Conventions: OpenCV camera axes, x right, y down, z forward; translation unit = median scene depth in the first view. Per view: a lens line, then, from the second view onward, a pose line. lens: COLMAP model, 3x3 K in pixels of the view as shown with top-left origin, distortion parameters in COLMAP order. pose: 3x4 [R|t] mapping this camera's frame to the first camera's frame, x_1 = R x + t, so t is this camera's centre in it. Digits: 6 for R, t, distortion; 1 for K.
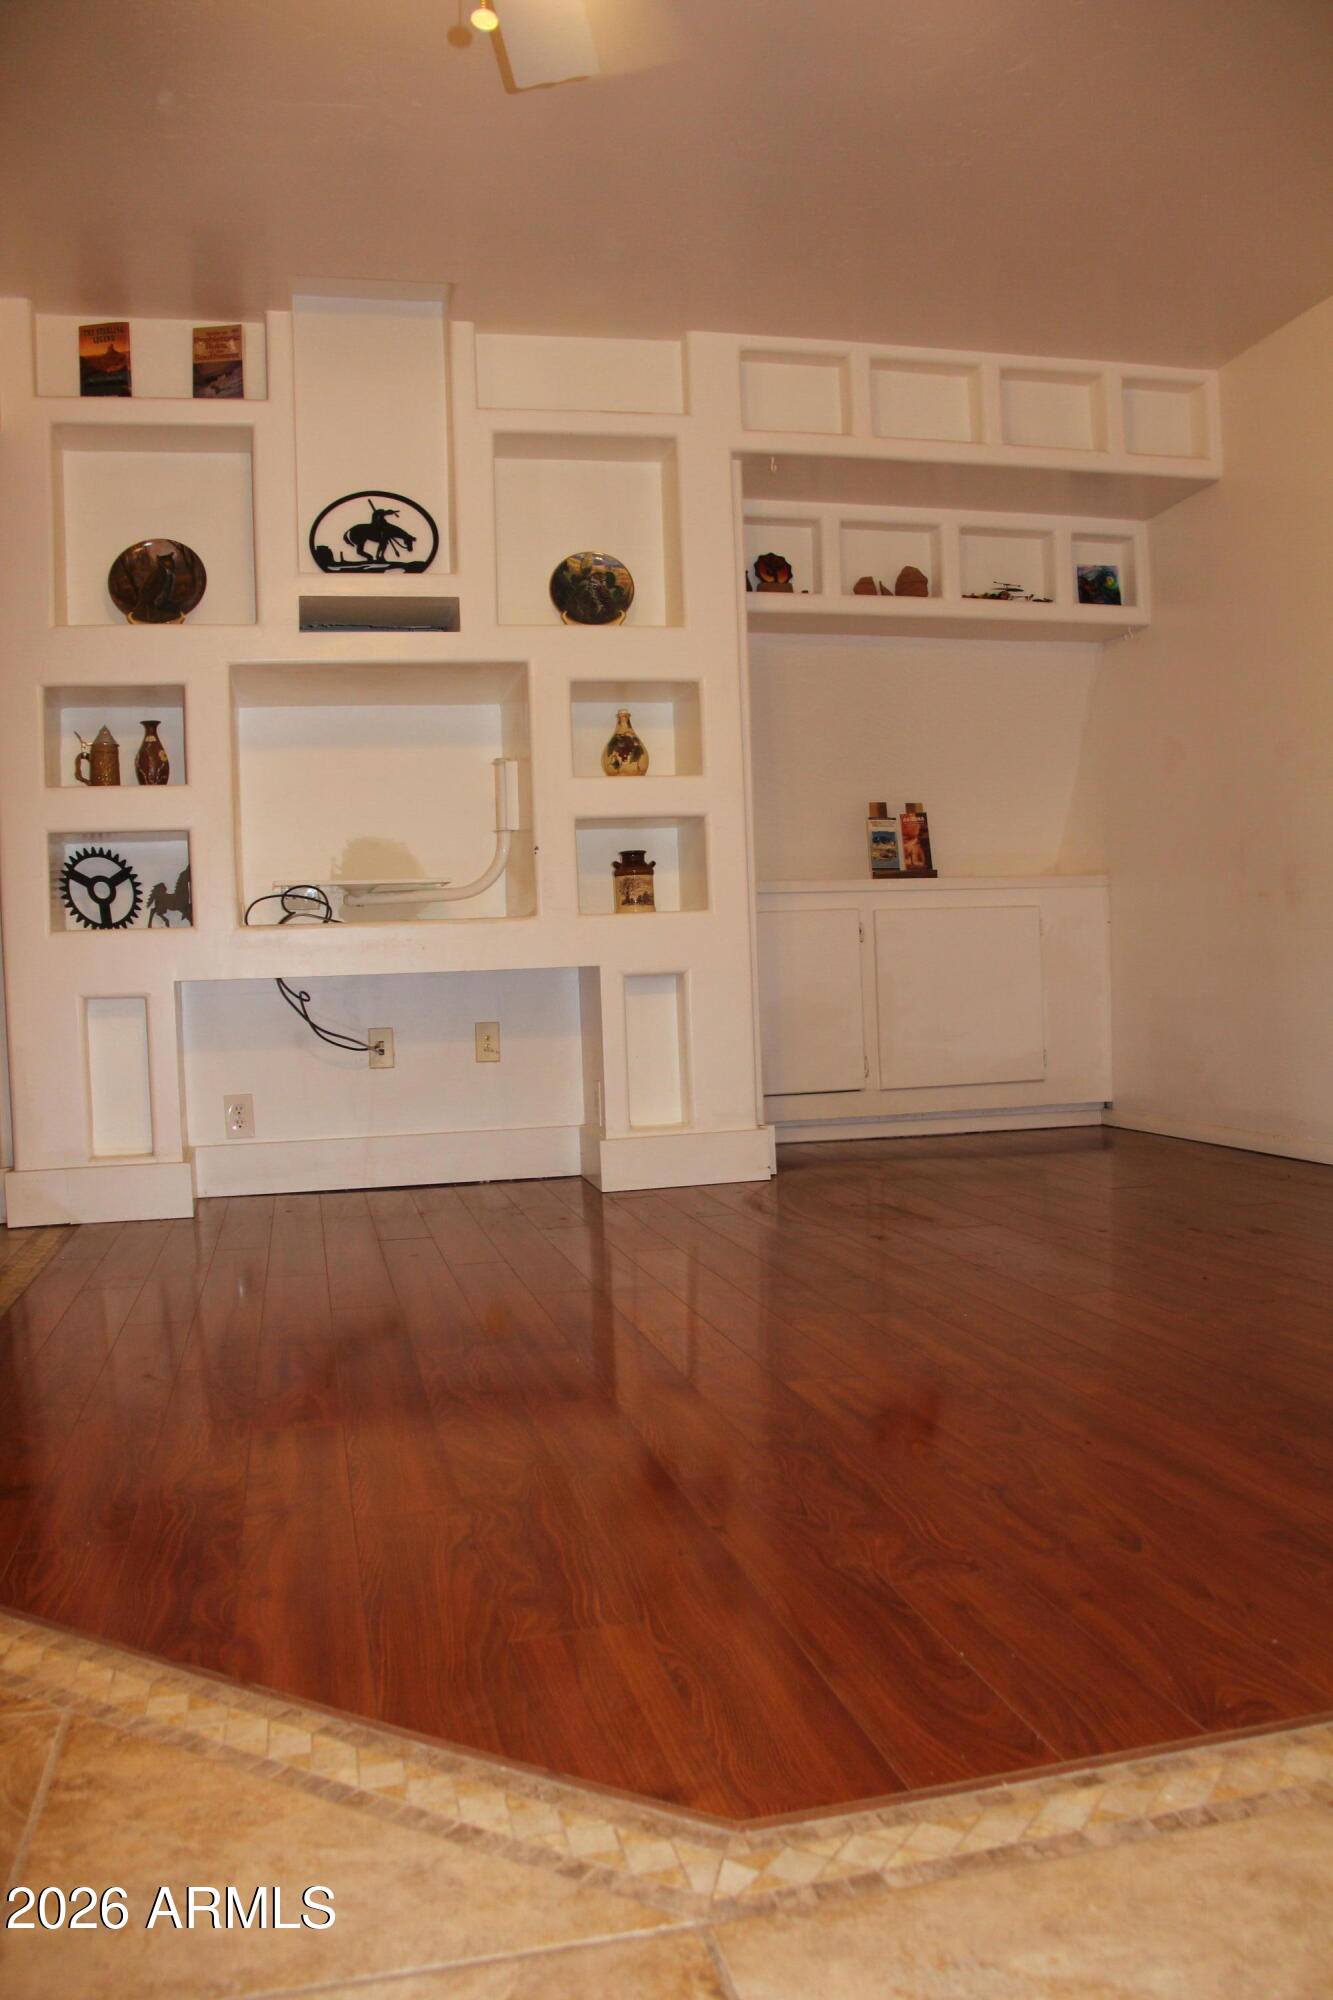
lens RADIAL K [[1650.4, 0, 714.6], [0, 1650.4, 1059.2], [0, 0, 1]] dist [-0.190234, 0.139152]
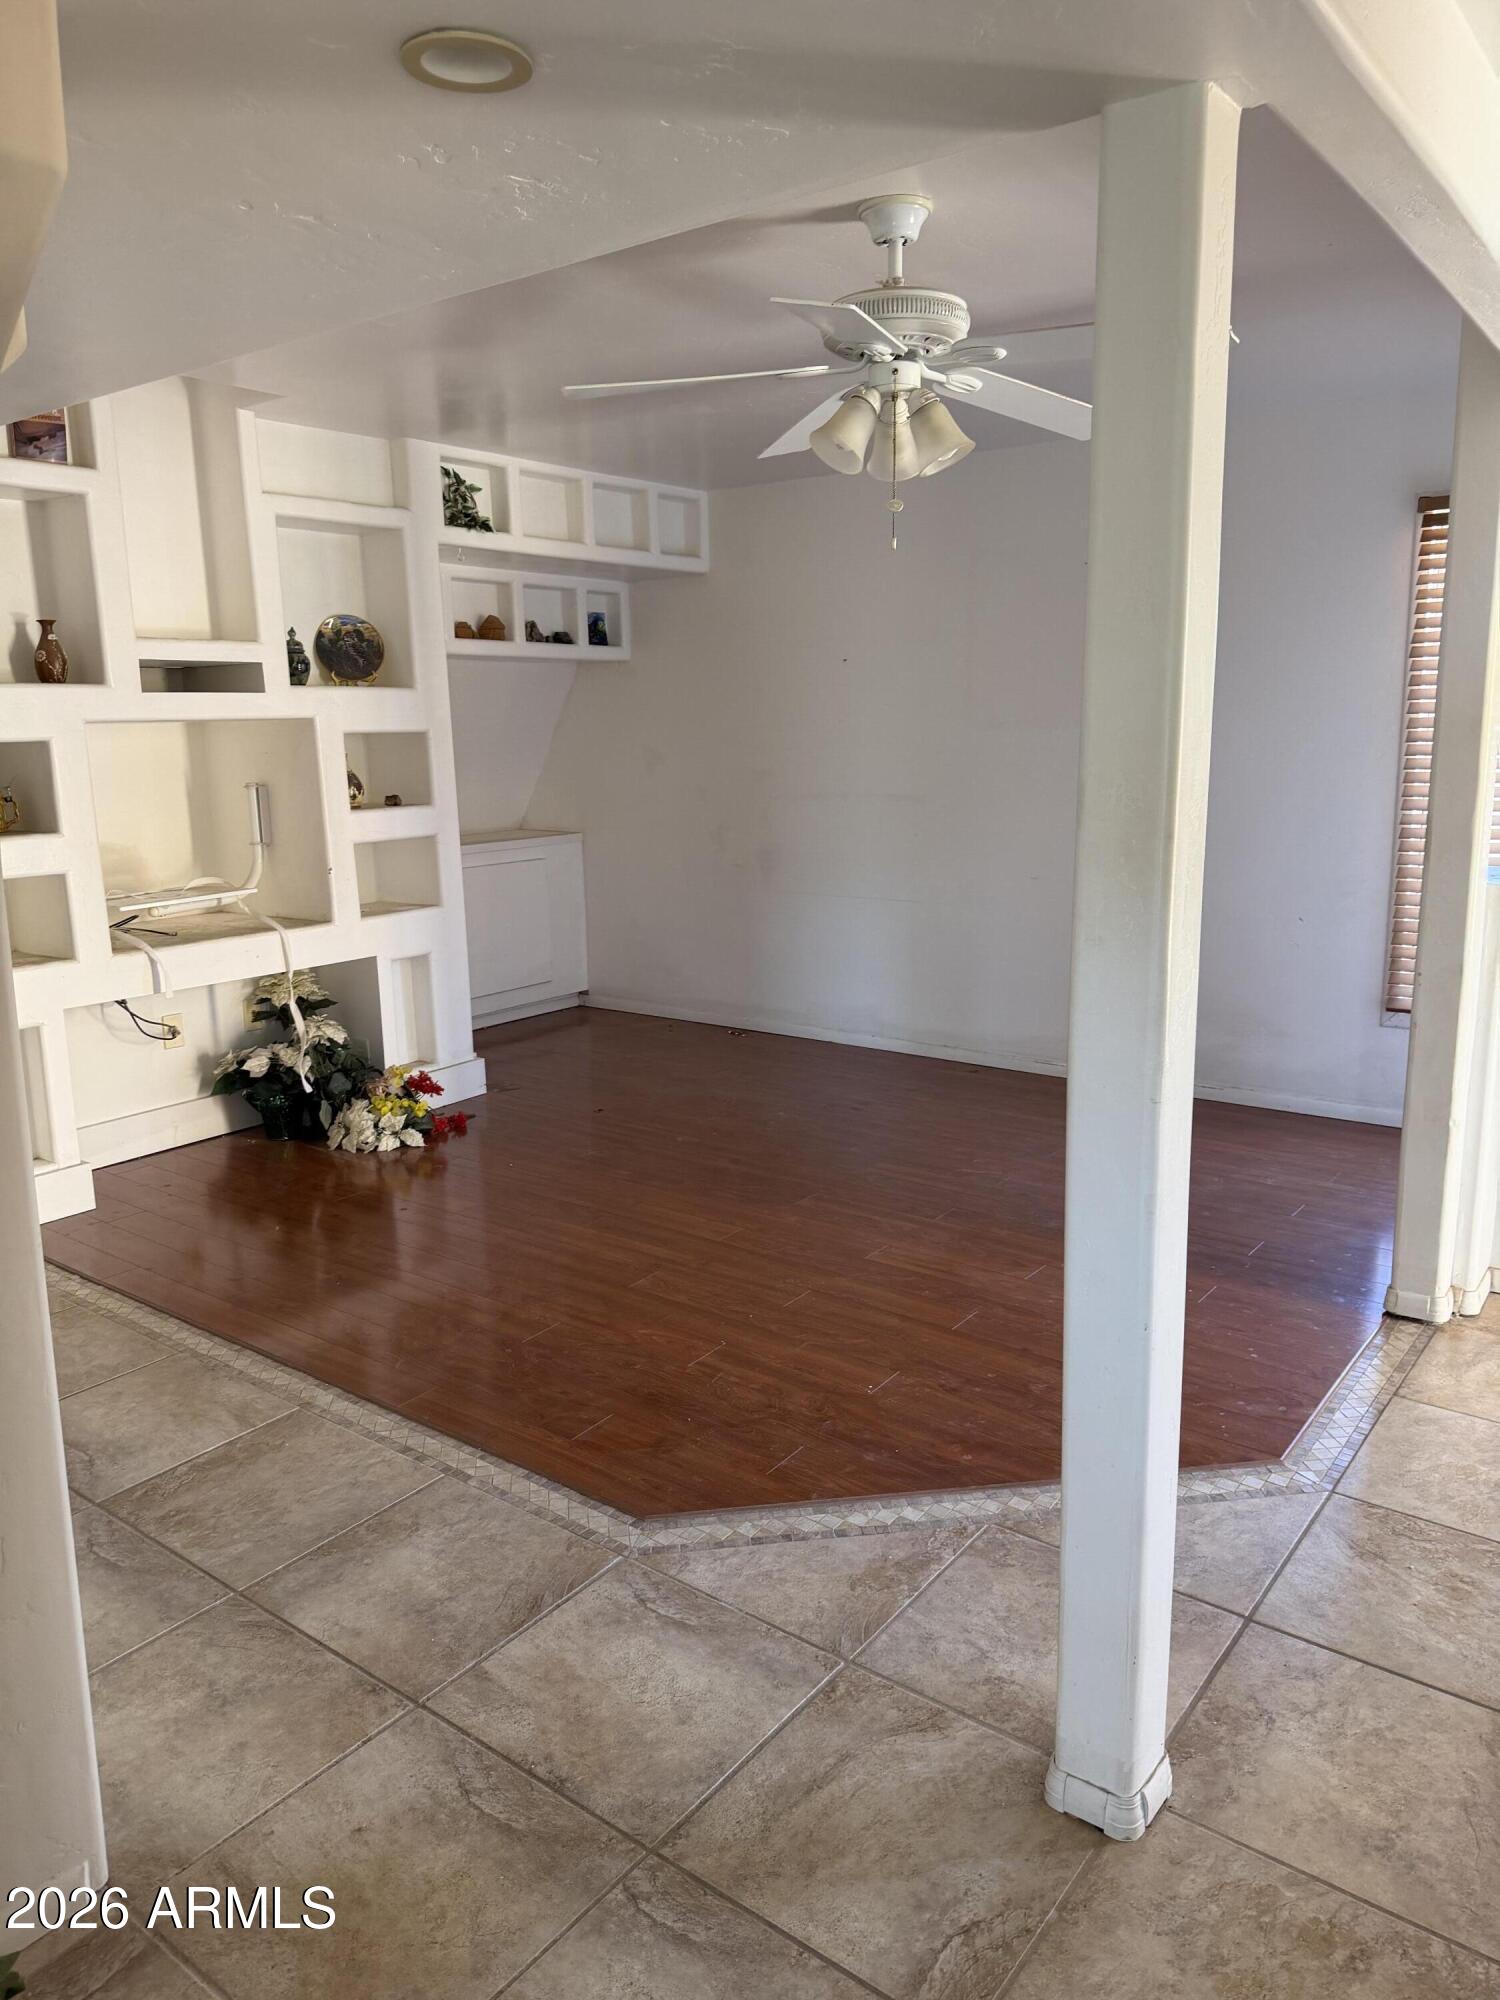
lens RADIAL K [[1396.2, 0, 750.0], [0, 1396.2, 1000.0], [0, 0, 1]] dist [0.064880, -0.100757]
pose [[0.779055, -0.103028, 0.618433, -0.527369], [0.028975, 0.991268, 0.128640, -0.155738], [-0.626286, -0.082298, 0.775237, -0.052946]]
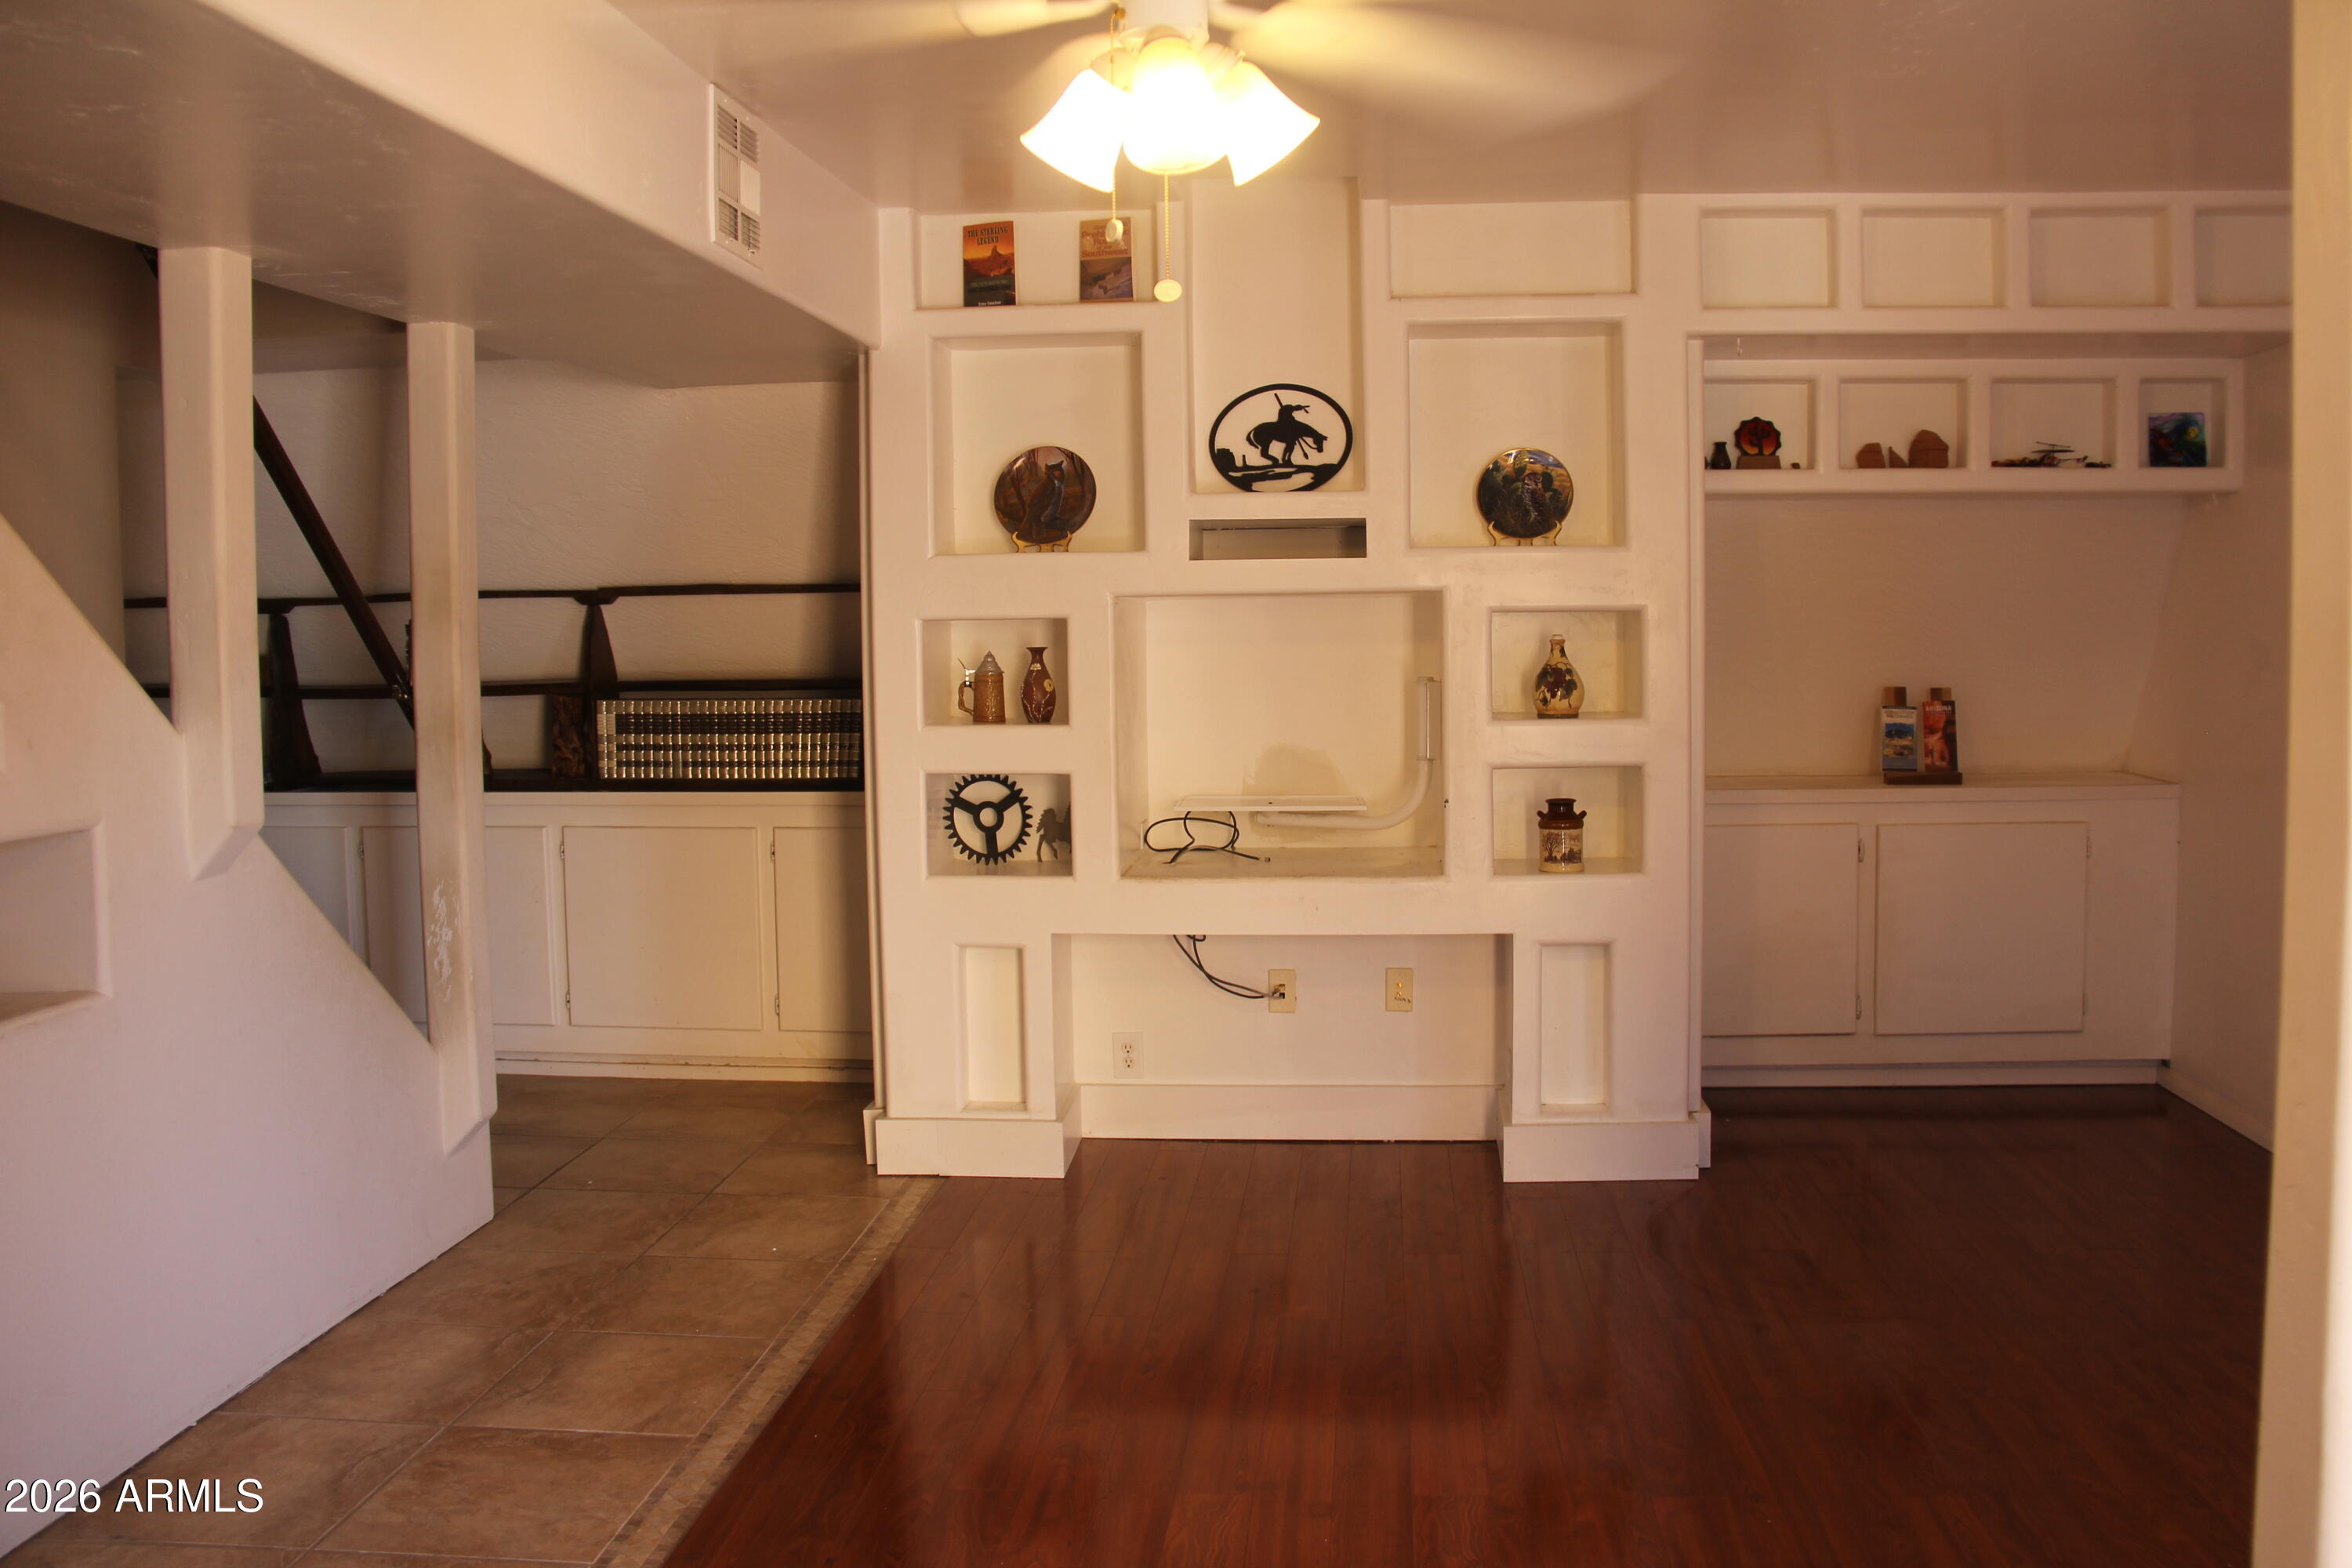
lens RADIAL K [[1940.8, 0, 1223.2], [0, 1940.8, 773.5], [0, 0, 1]] dist [-0.190234, 0.139152]
pose [[0.948214, 0.046173, -0.314259, 0.104309], [-0.036946, 0.998695, 0.035259, -0.172909], [0.315477, -0.021822, 0.948682, -0.034859]]
